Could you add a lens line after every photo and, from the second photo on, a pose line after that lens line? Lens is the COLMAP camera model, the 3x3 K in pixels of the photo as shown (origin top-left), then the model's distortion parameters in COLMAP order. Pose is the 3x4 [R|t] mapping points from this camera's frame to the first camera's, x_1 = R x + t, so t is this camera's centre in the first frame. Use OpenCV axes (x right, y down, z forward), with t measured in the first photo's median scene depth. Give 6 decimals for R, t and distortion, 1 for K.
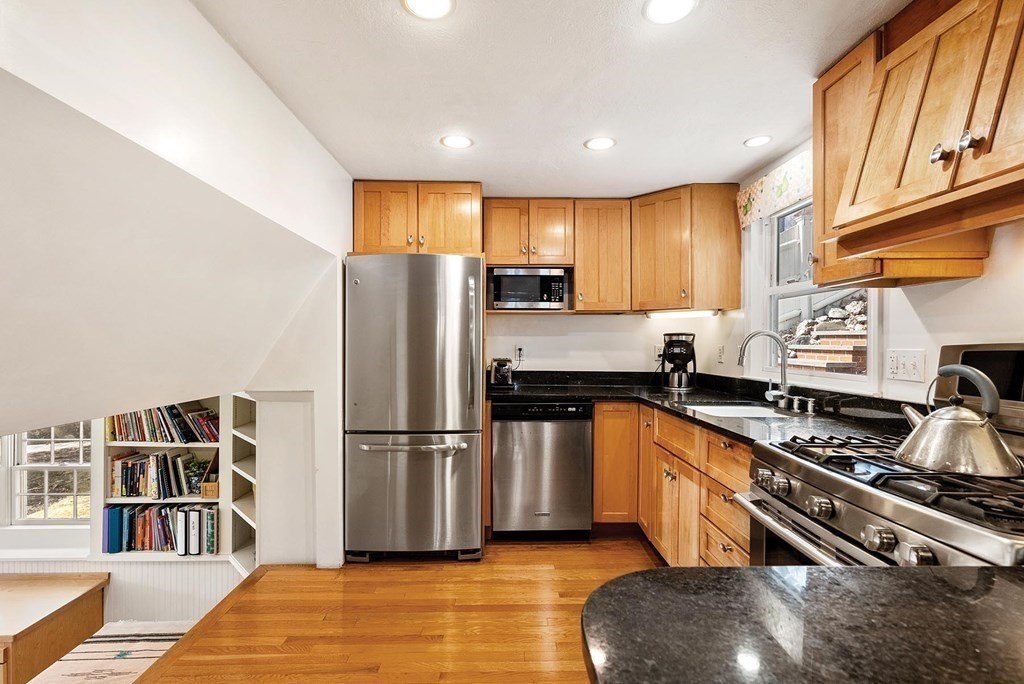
lens RADIAL K [[476.3, 0, 506.3], [0, 476.3, 345.9], [0, 0, 1]] dist [-0.001411, 0.000207]
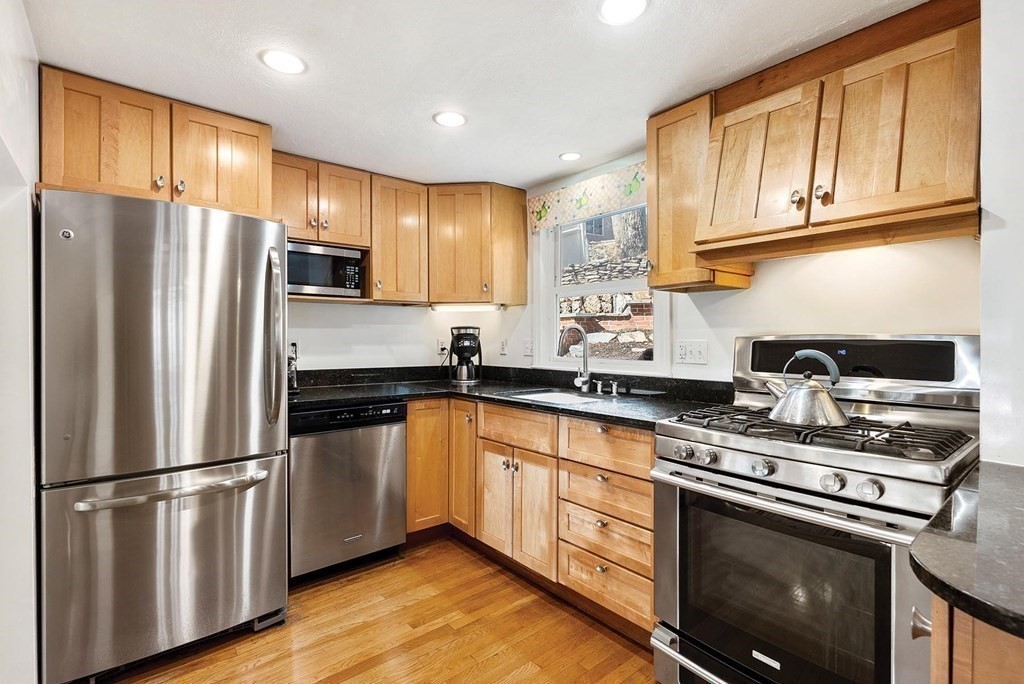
lens RADIAL K [[480.6, 0, 510.8], [0, 480.6, 338.7], [0, 0, 1]] dist [-0.001227, 0.000582]
pose [[0.783404, -0.004111, 0.621499, -0.237383], [0.006206, 0.999980, -0.001208, 0.001206], [-0.621481, 0.004804, 0.783414, 0.163727]]
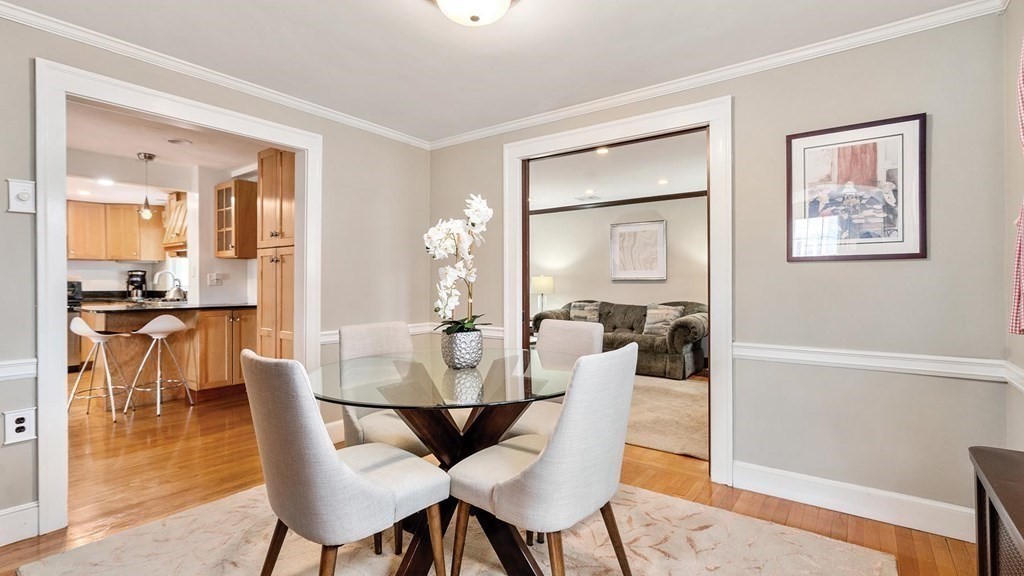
lens RADIAL K [[470.8, 0, 510.9], [0, 470.8, 263.3], [0, 0, 1]] dist [-0.001449, -0.000116]
pose [[0.618495, 0.022682, 0.785461, -0.267327], [0.010015, 0.999275, -0.036742, 0.036727], [-0.785725, 0.030591, 0.617819, -1.756152]]
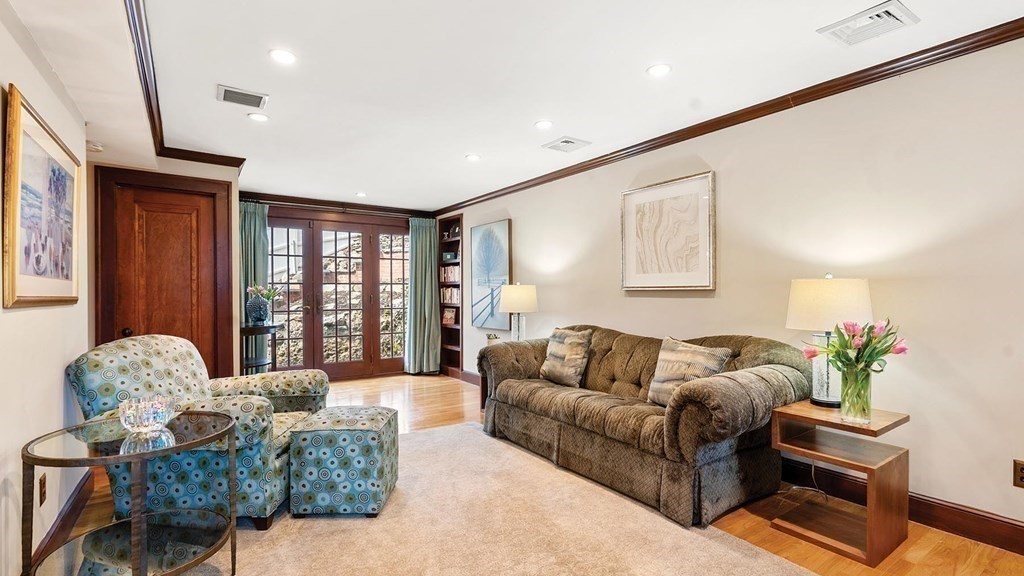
lens RADIAL K [[470.5, 0, 512.0], [0, 470.5, 288.0], [0, 0, 1]] dist [-0.000477, -0.000041]
pose [[0.834257, -0.003293, 0.551366, 0.918682], [0.009943, 0.999909, -0.009073, 0.039744], [-0.551286, 0.013052, 0.834214, -1.621017]]
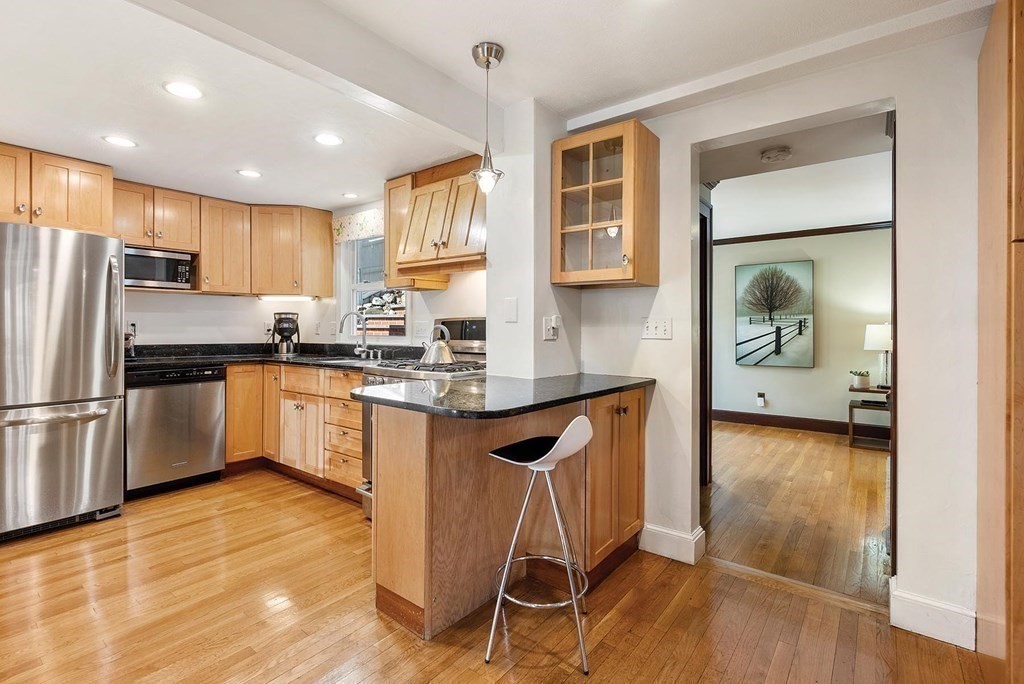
lens RADIAL K [[478.8, 0, 505.4], [0, 478.8, 326.5], [0, 0, 1]] dist [0.000433, 0.000438]
pose [[0.633443, 0.000270, 0.773789, -0.333288], [0.004112, 0.999985, -0.003715, 0.023000], [-0.773778, 0.005535, 0.633432, -0.369469]]
